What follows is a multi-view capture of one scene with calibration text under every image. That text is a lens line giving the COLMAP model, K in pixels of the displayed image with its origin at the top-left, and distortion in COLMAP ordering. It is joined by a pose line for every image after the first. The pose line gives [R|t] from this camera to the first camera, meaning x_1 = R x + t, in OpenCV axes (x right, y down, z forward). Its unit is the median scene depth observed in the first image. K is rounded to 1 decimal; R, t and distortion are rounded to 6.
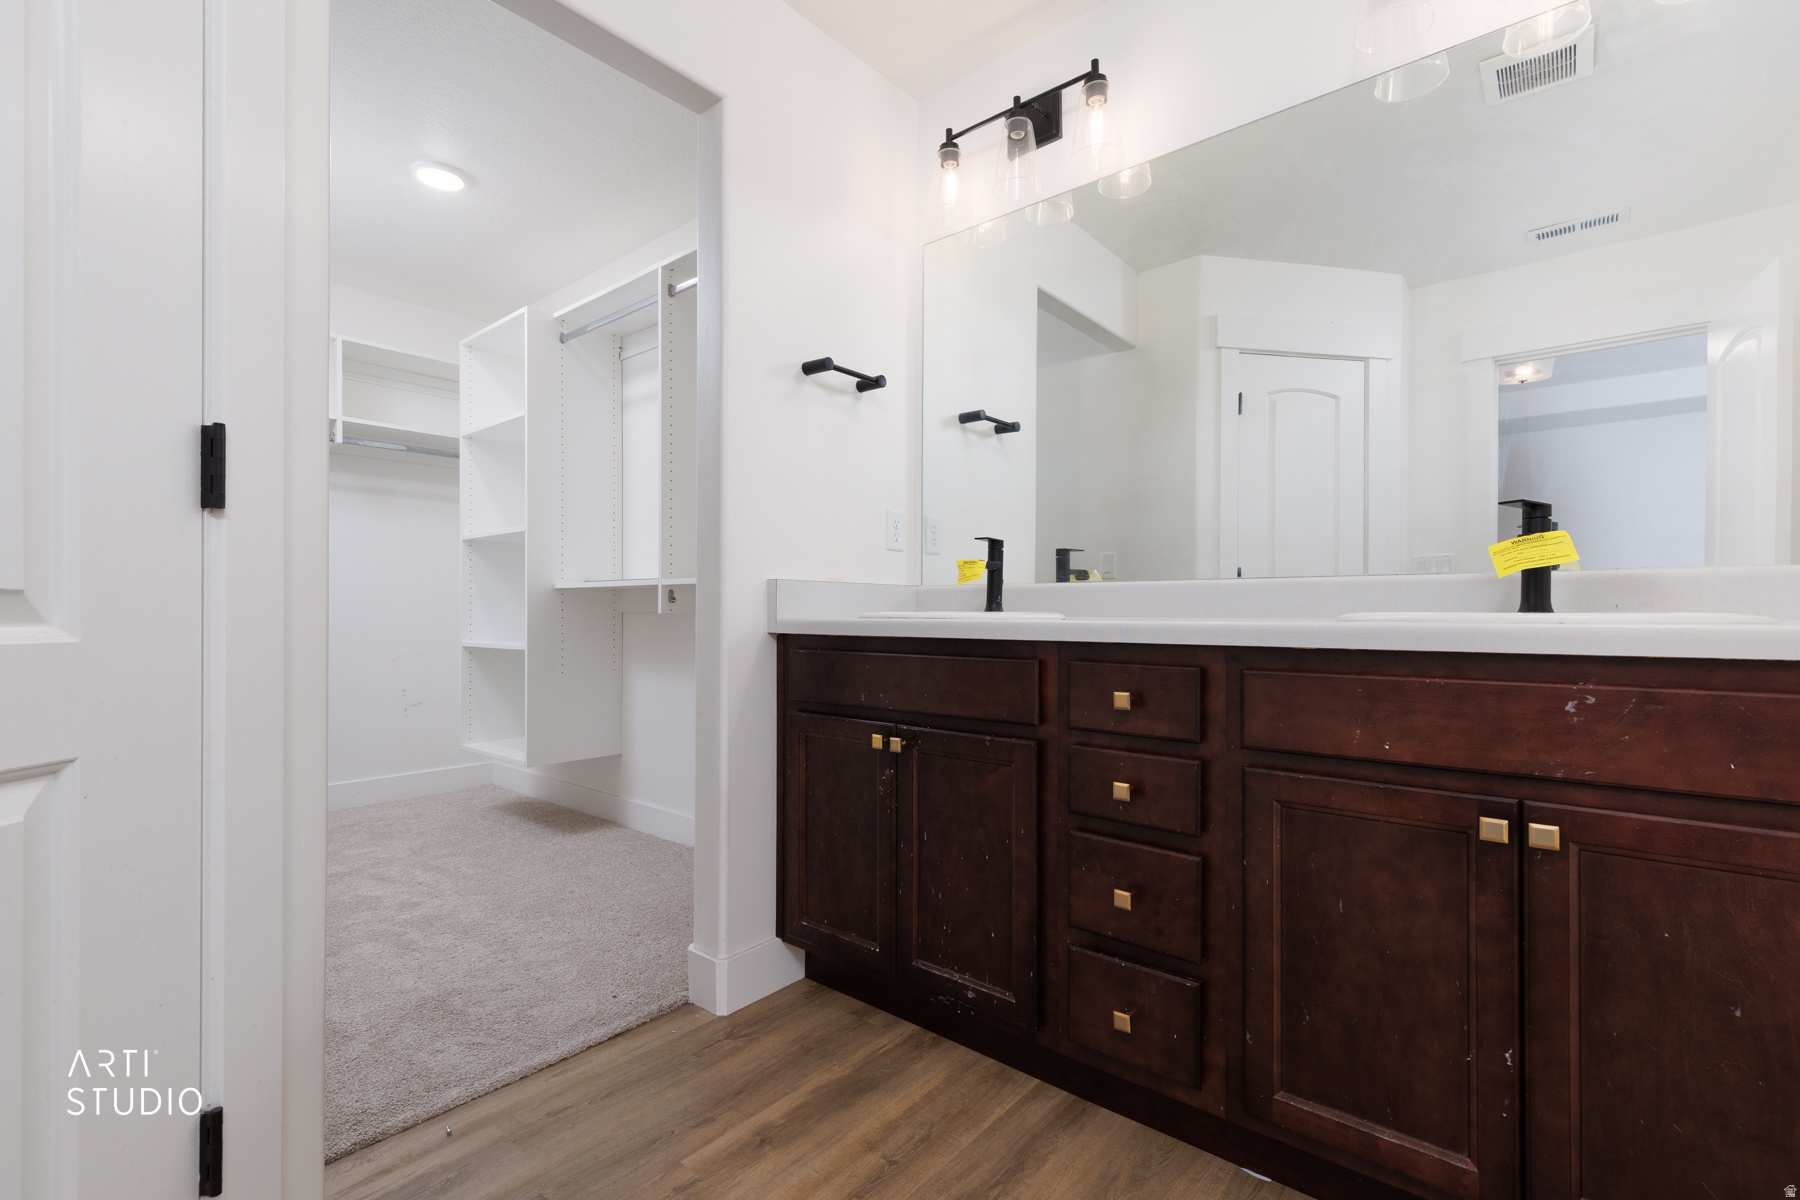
lens RADIAL K [[813.8, 0, 900.0], [0, 813.8, 600.0], [0, 0, 1]] dist [0.014089, 0.000033]
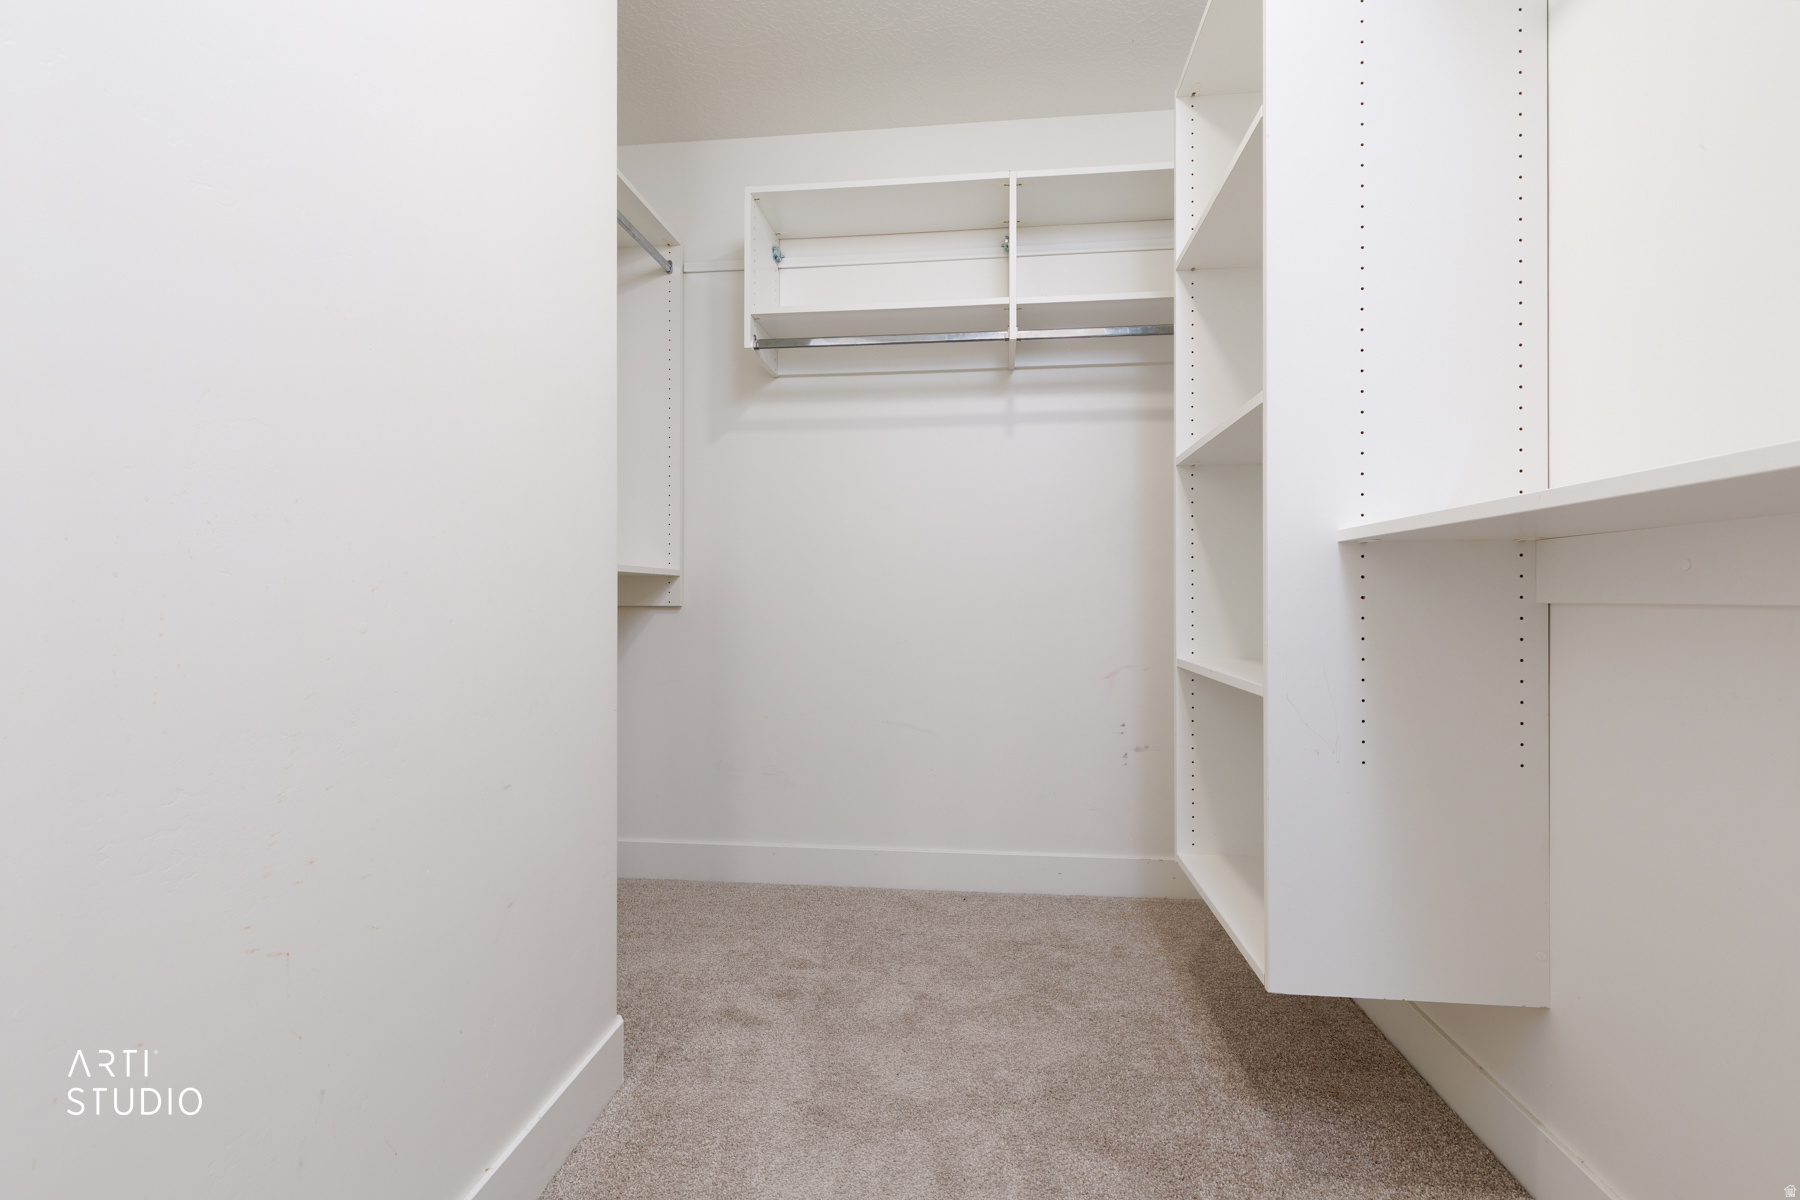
lens RADIAL K [[813.8, 0, 900.0], [0, 813.8, 600.0], [0, 0, 1]] dist [0.014089, 0.000033]
pose [[0.554022, 0.000102, -0.832502, -0.222021], [0.020568, 0.999693, 0.013810, 0.004087], [0.832248, -0.024774, 0.553850, 0.631544]]
